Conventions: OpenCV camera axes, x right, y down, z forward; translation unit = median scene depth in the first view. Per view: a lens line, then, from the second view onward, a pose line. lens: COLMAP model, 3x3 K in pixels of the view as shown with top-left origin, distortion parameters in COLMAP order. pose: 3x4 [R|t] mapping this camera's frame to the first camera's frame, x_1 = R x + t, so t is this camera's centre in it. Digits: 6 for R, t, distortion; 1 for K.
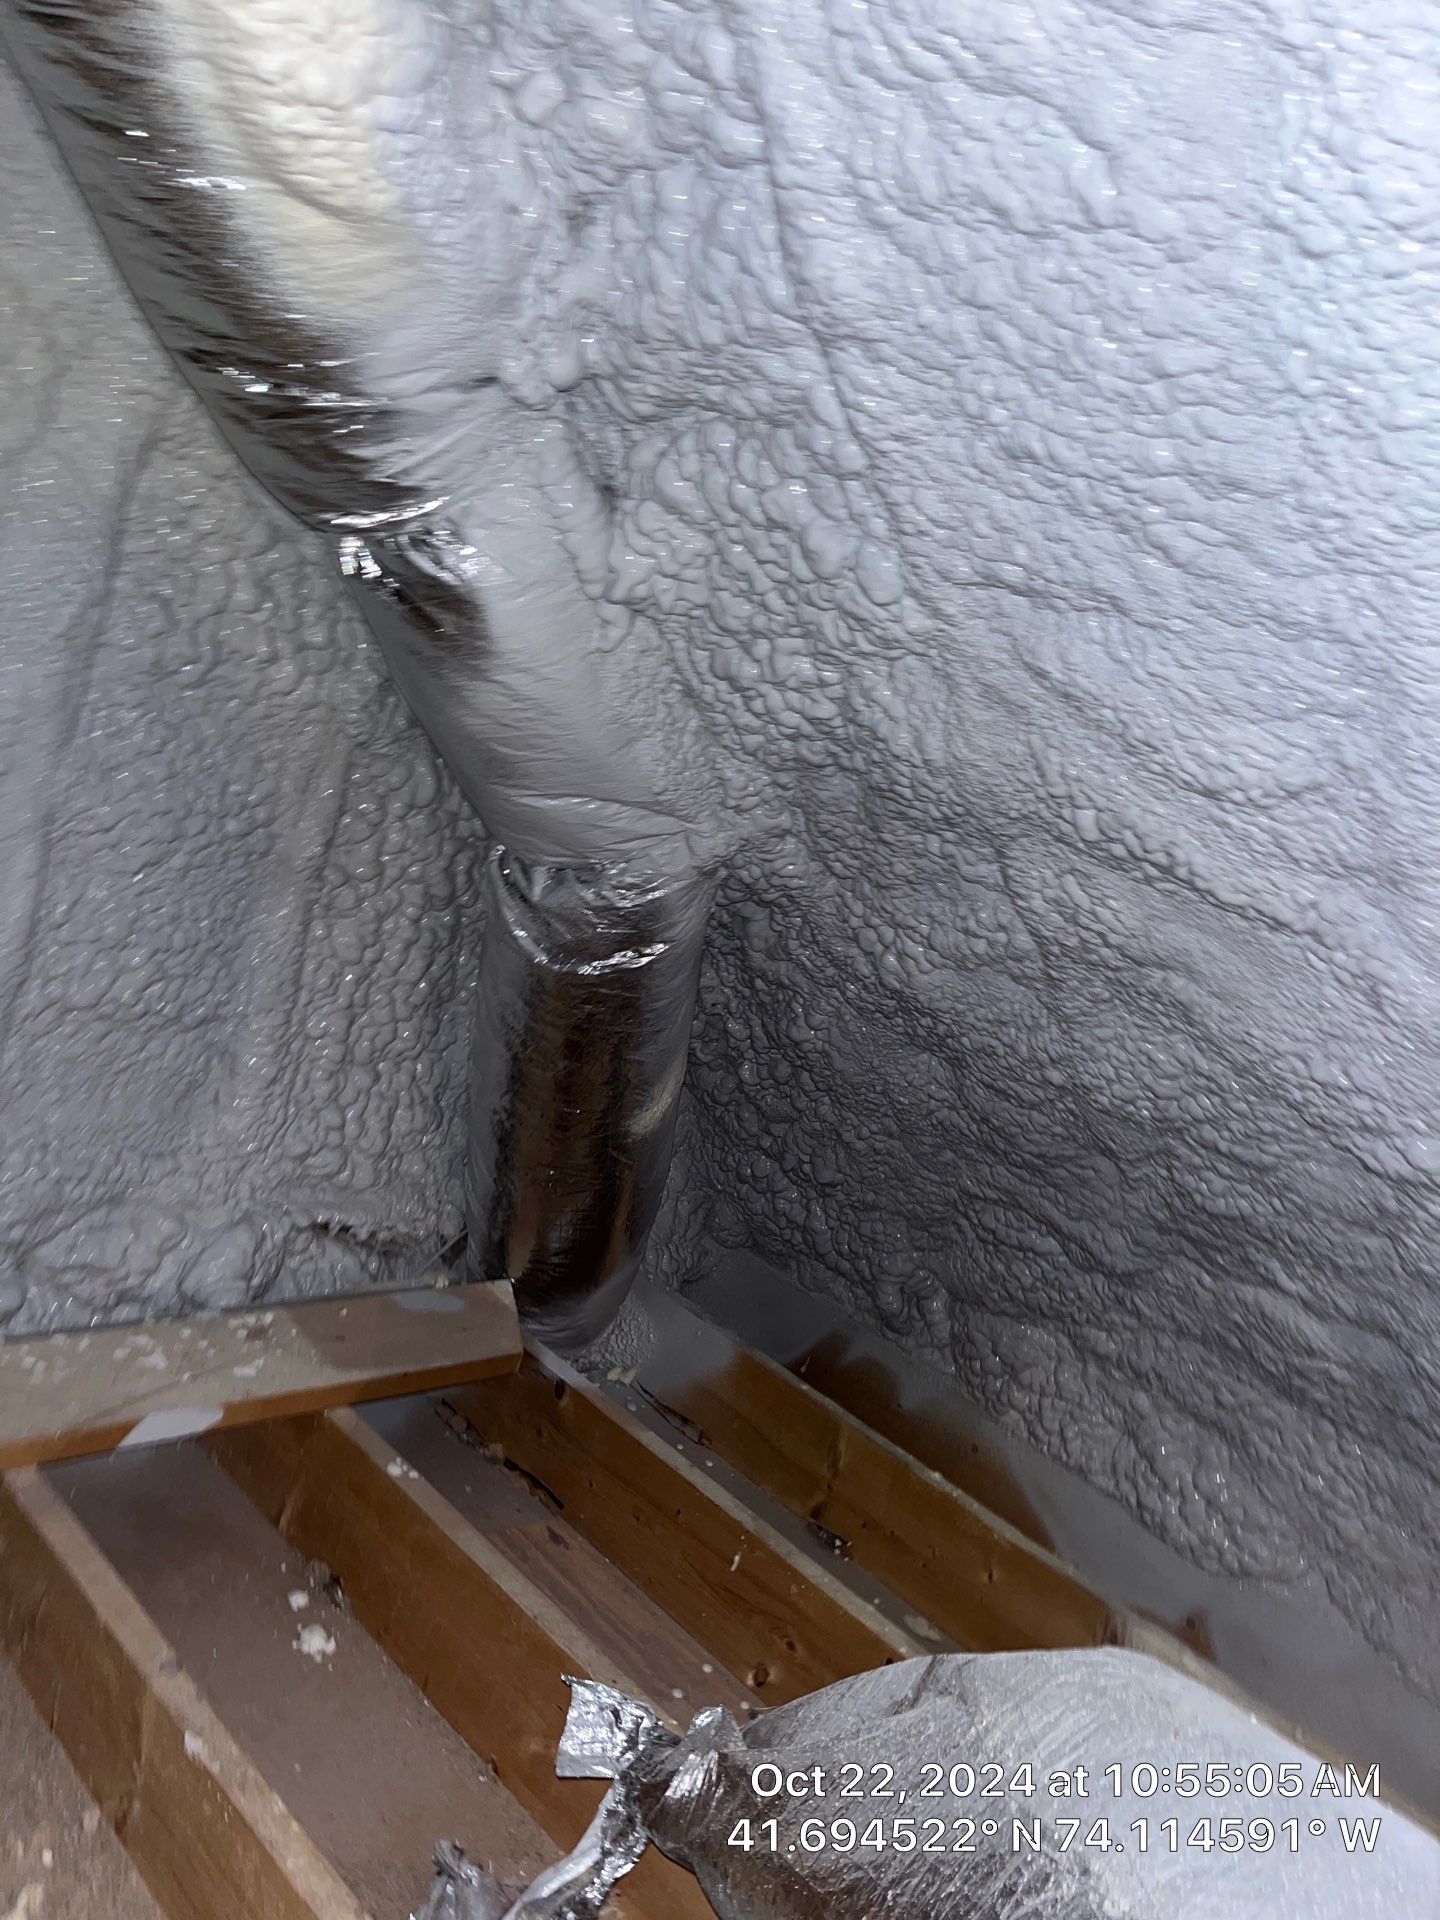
lens RADIAL K [[1433.1, 0, 721.0], [0, 1433.1, 956.2], [0, 0, 1]] dist [-0.000722, -0.000850]
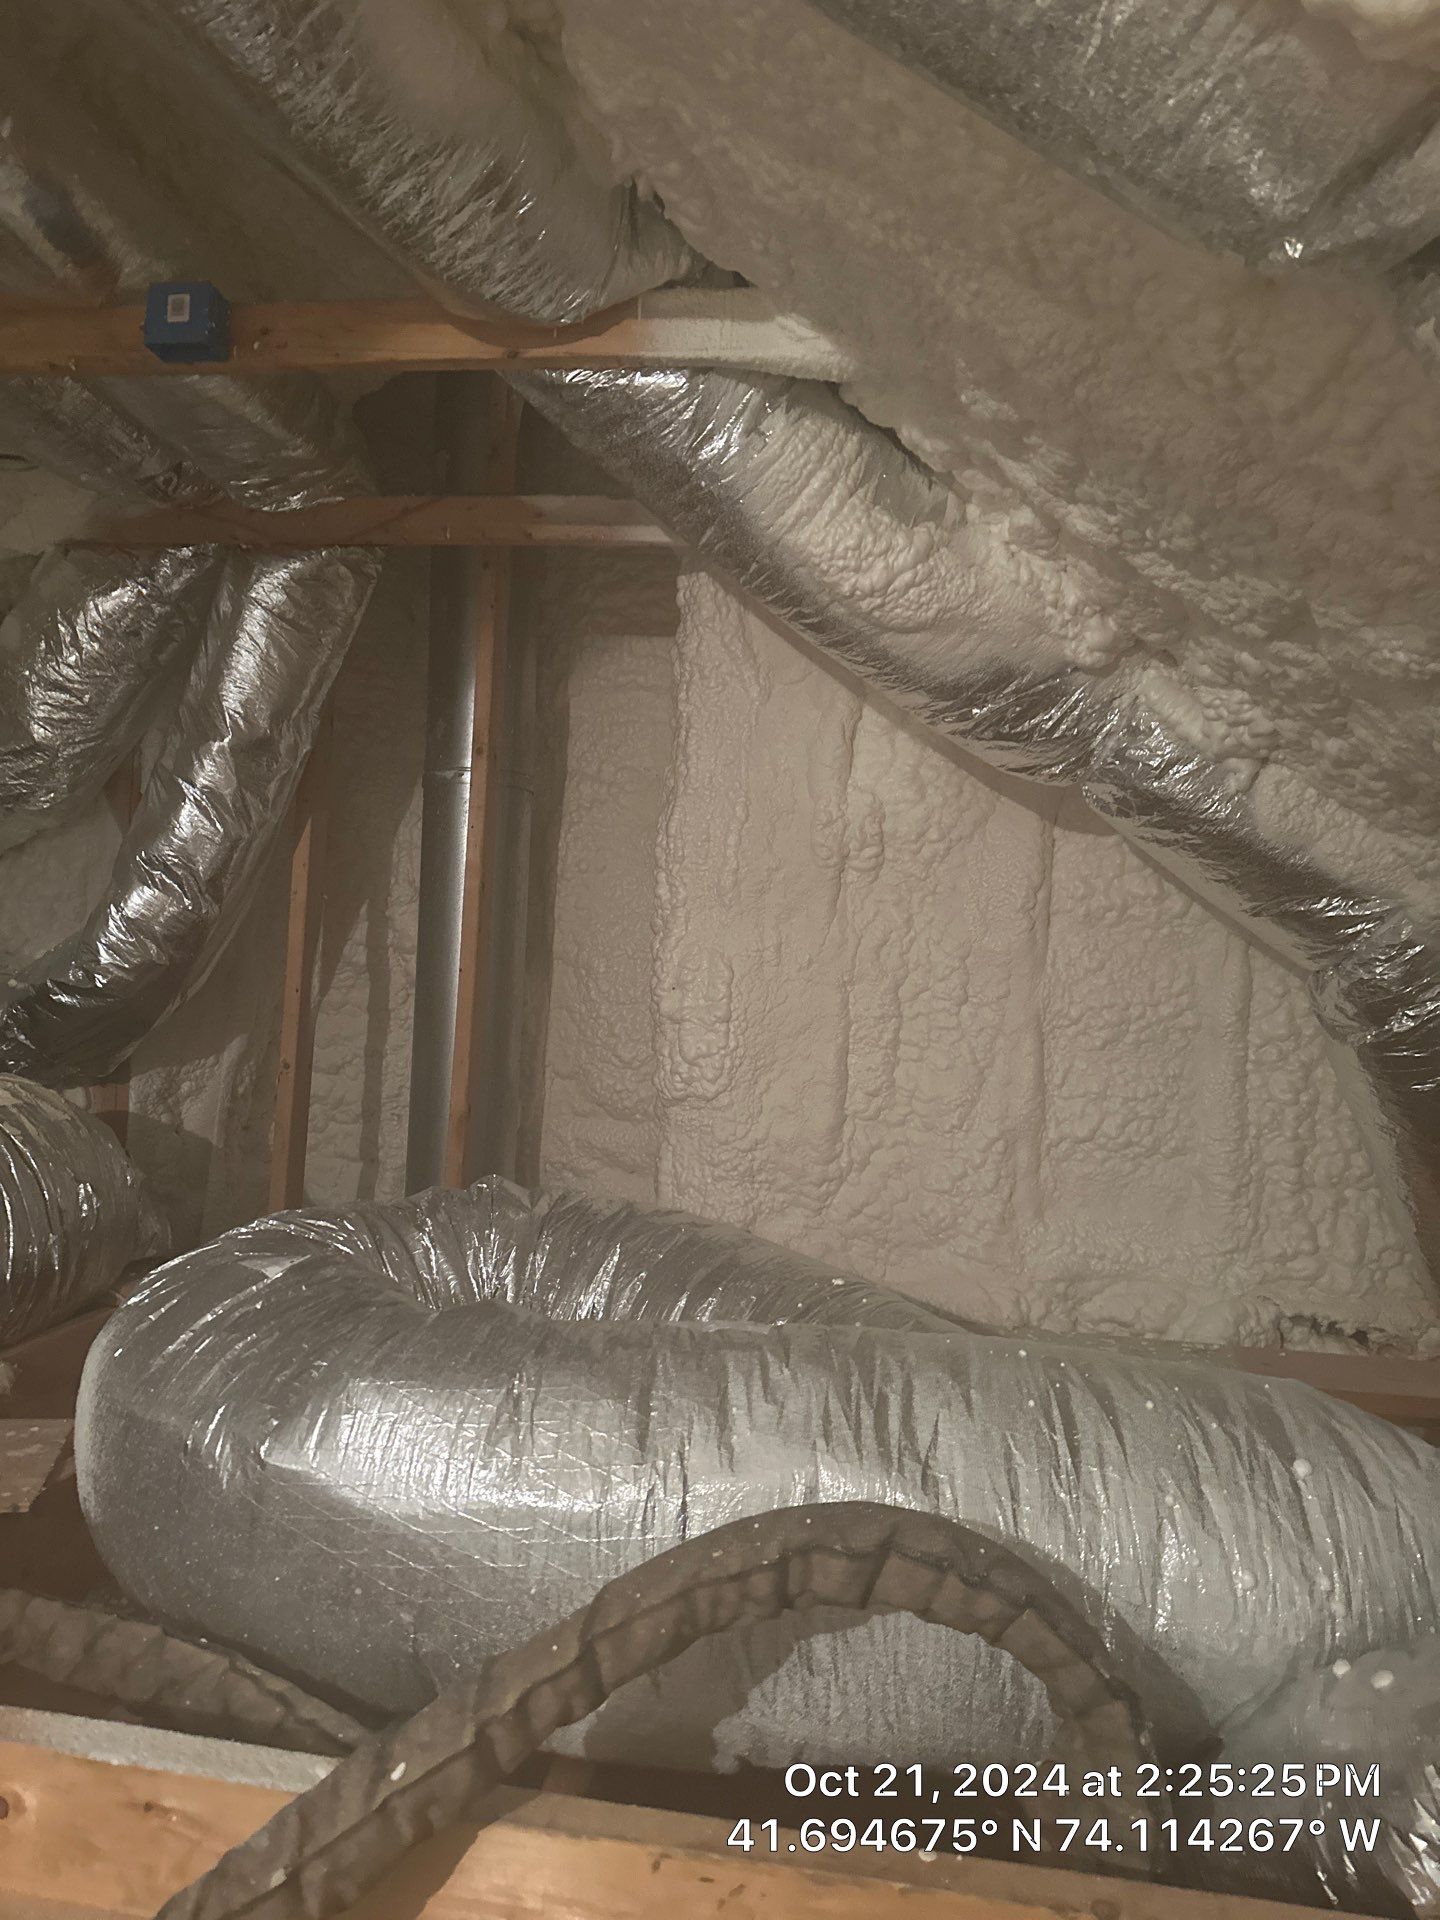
lens RADIAL K [[1467.6, 0, 717.9], [0, 1467.6, 965.3], [0, 0, 1]] dist [0.037496, -0.048755]
pose [[0.513067, -0.301428, -0.803681, 0.262294], [-0.018981, 0.932098, -0.361710, 0.168573], [0.858138, 0.200836, 0.472507, -0.051717]]
